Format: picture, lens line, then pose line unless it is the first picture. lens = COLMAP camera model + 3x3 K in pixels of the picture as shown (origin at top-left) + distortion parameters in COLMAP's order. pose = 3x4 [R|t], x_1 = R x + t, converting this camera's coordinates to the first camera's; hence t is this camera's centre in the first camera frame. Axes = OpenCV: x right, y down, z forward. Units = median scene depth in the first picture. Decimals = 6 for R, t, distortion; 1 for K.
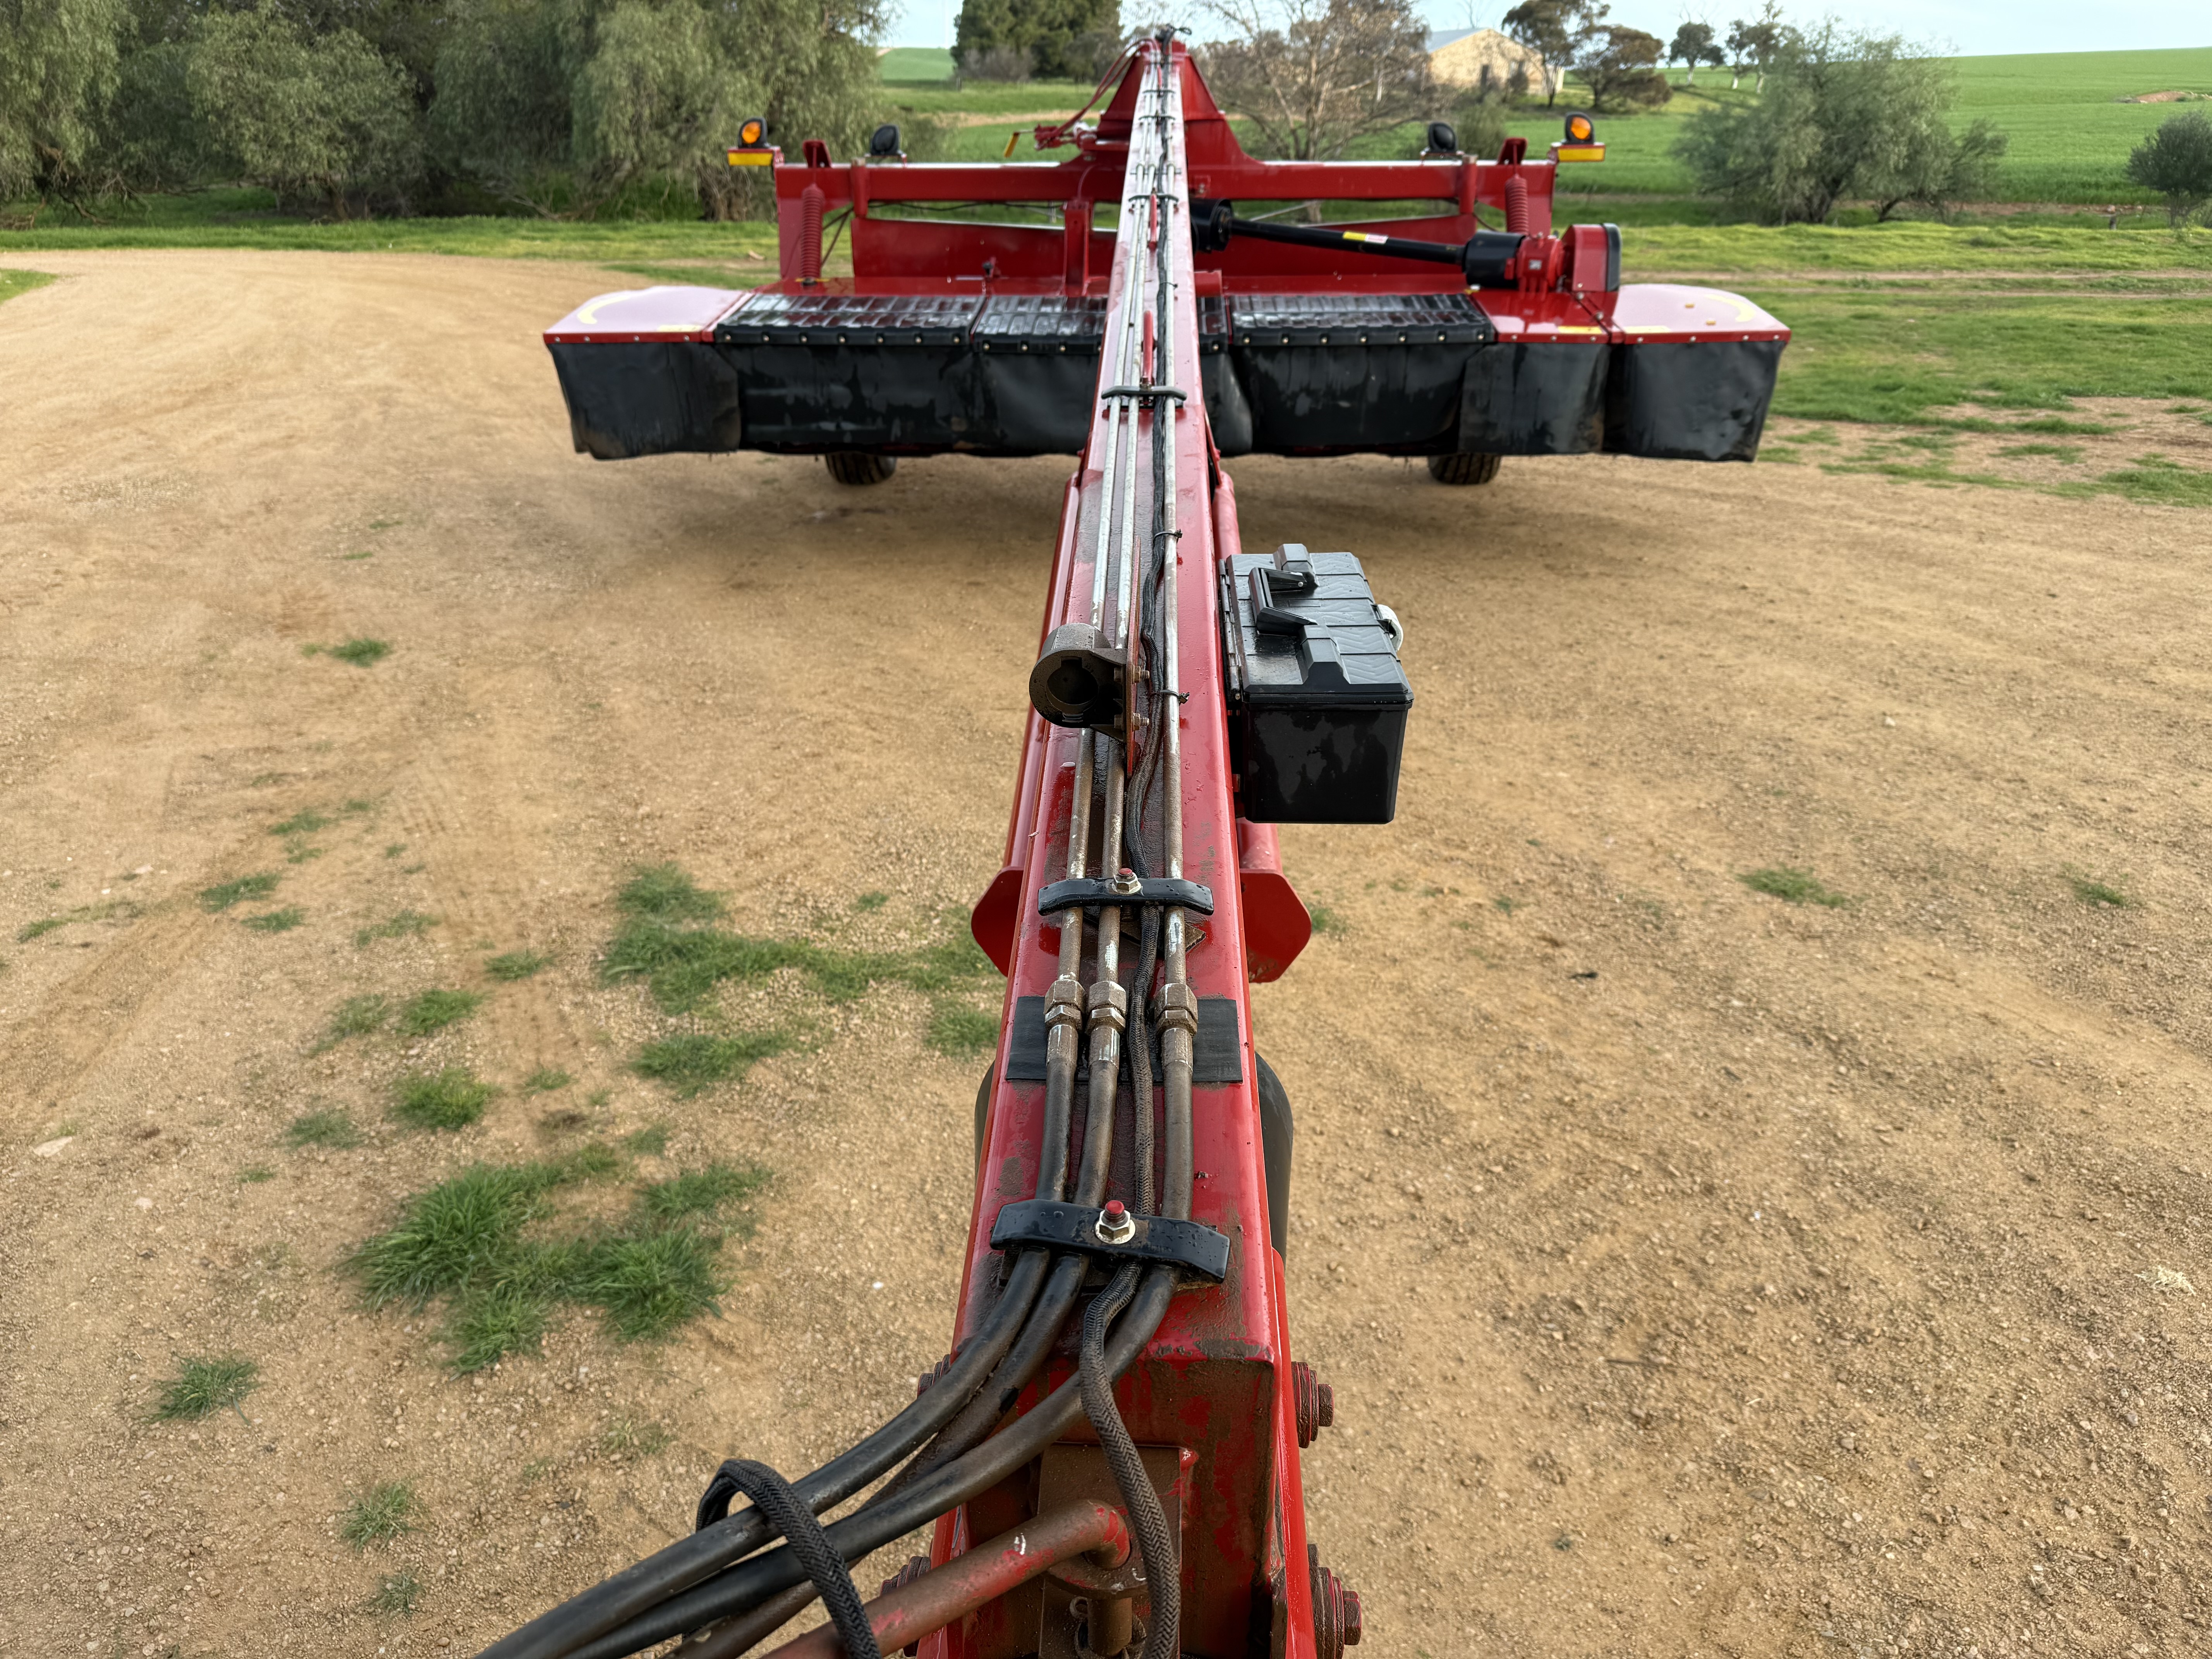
lens RADIAL K [[1576.9, 0, 1087.4], [0, 1576.9, 804.0], [0, 0, 1]] dist [0.028848, -0.025123]
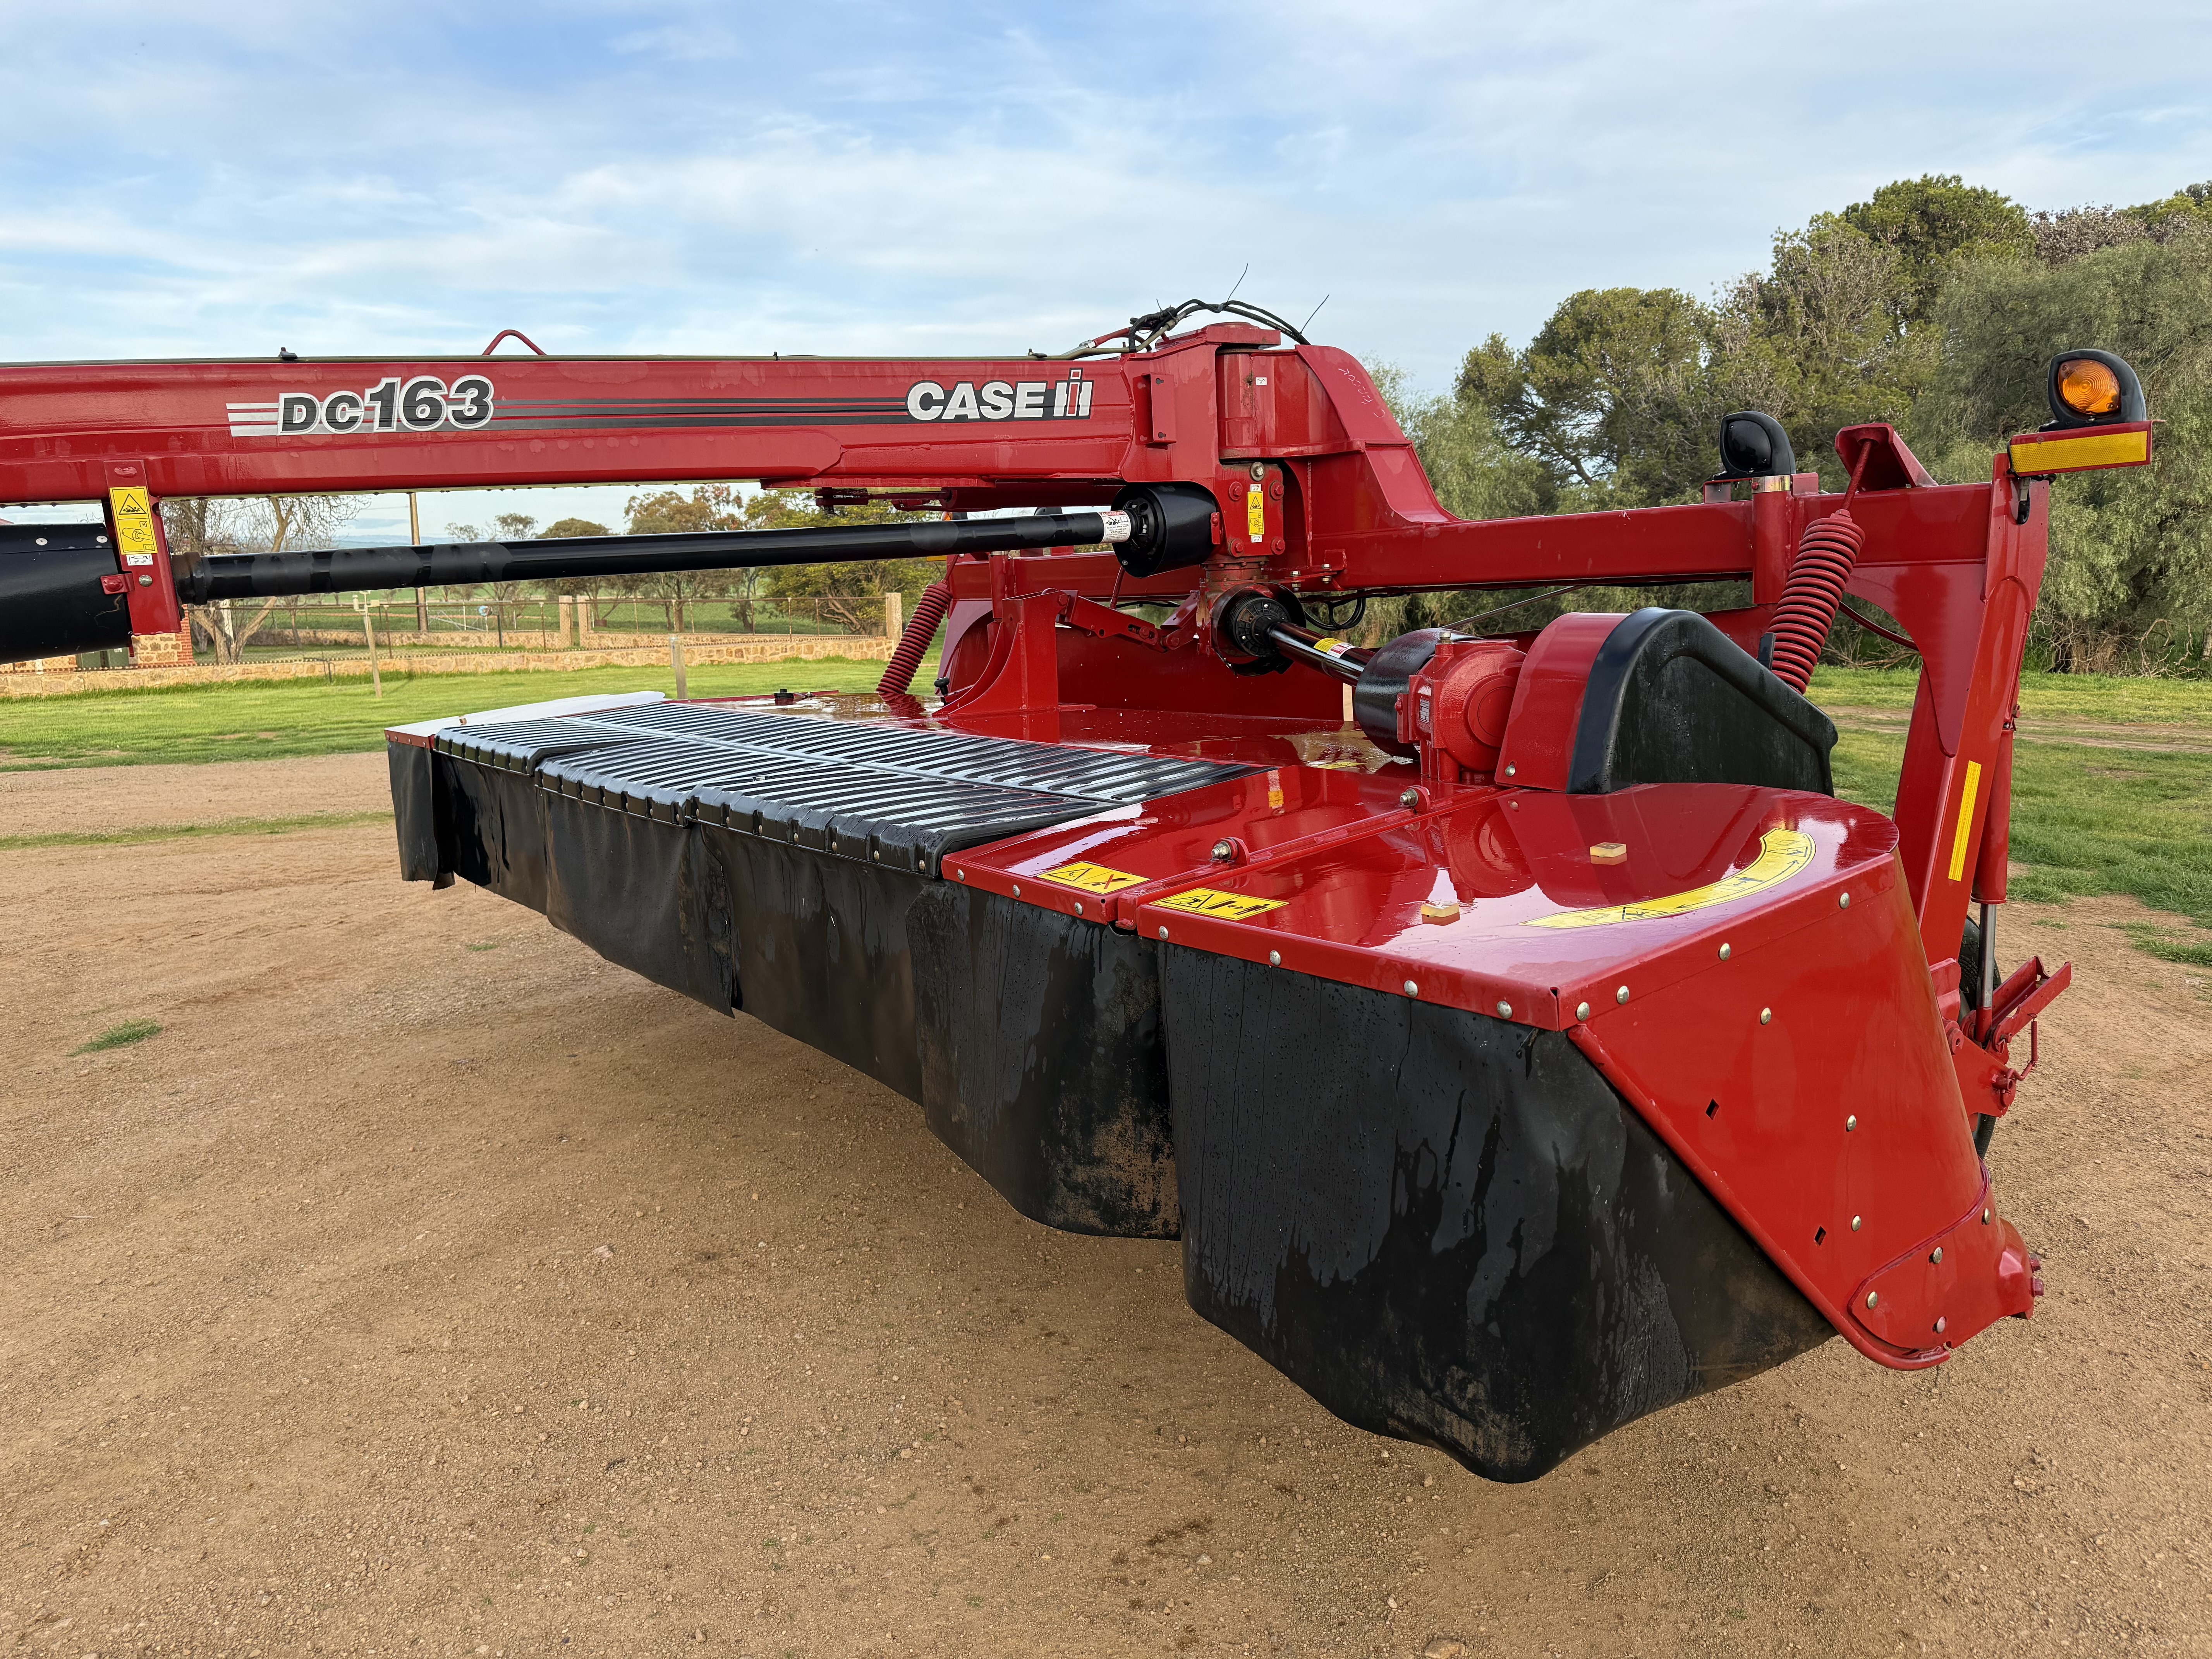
lens RADIAL K [[1564.6, 0, 1106.0], [0, 1564.6, 829.5], [0, 0, 1]] dist [-0.004686, 0.006824]
pose [[0.622336, 0.104751, -0.775710, 0.537199], [-0.295279, 0.949205, -0.108717, -0.254734], [0.724920, 0.296709, 0.621655, 0.733463]]
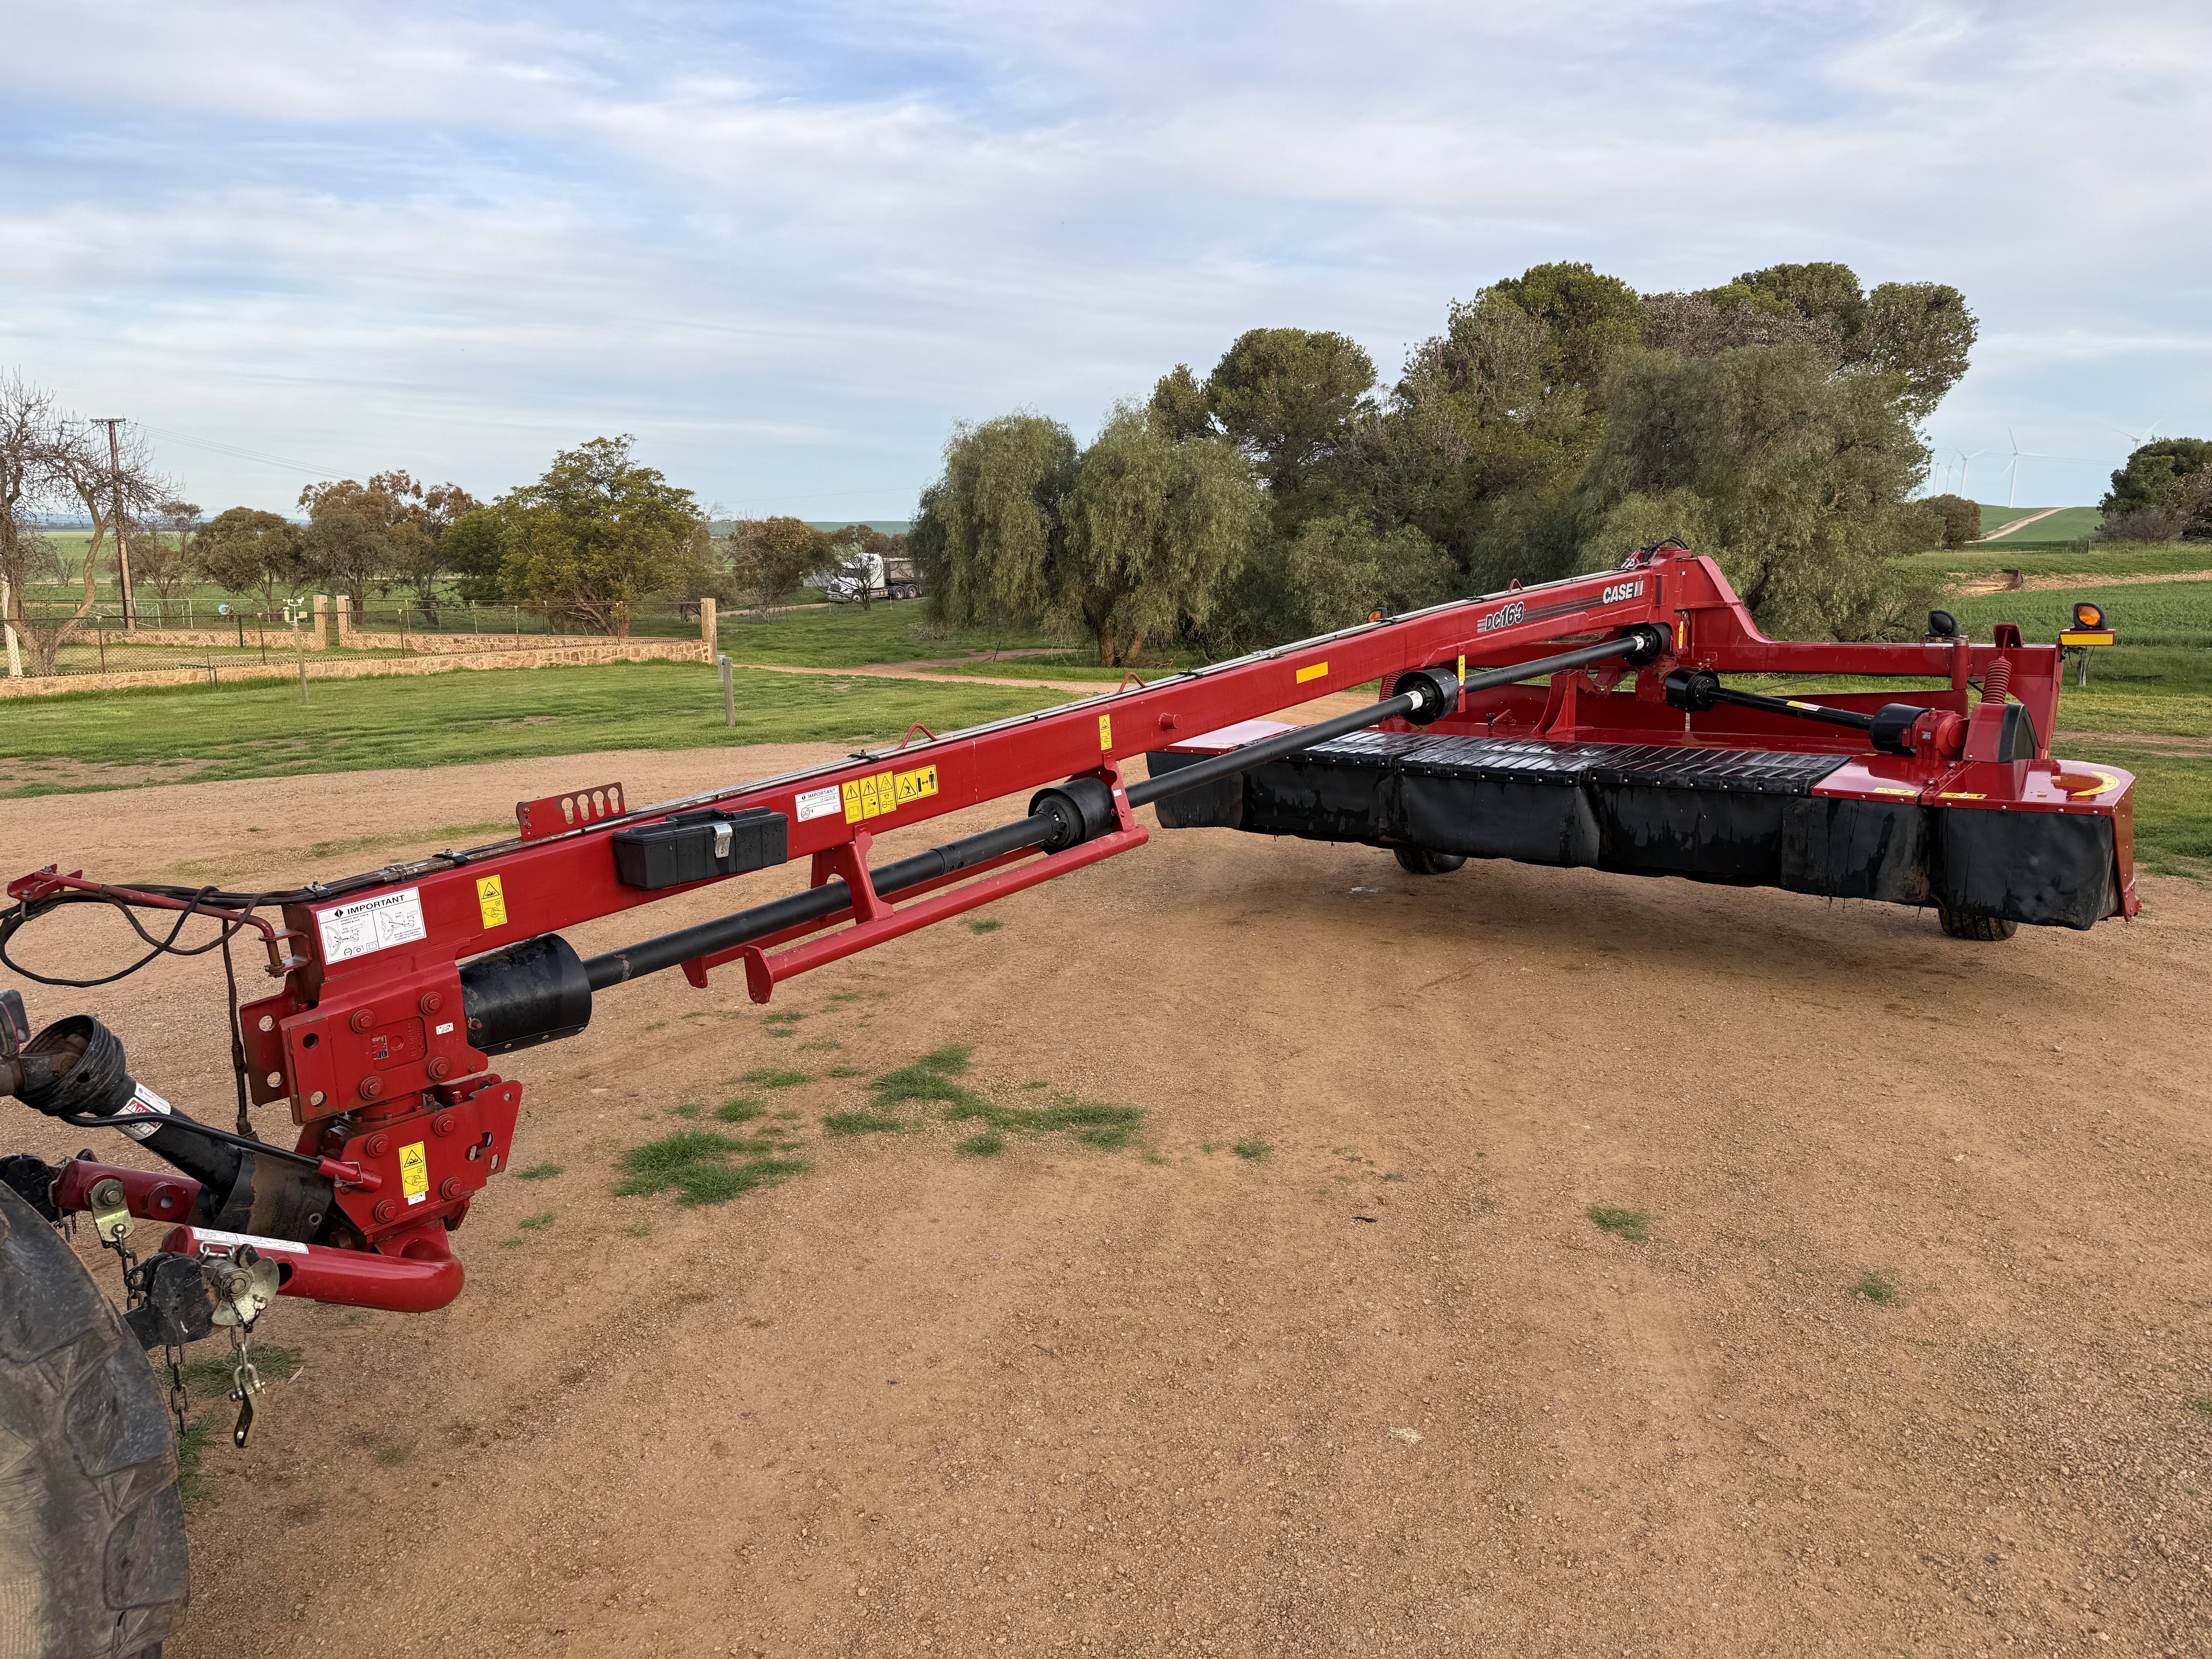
lens RADIAL K [[1529.7, 0, 1106.0], [0, 1529.7, 829.5], [0, 0, 1]] dist [0.064228, -0.075722]
pose [[0.789953, 0.090876, -0.606395, 0.502202], [-0.237130, 0.957286, -0.165449, 0.032782], [0.565458, 0.274492, 0.777760, -0.134085]]
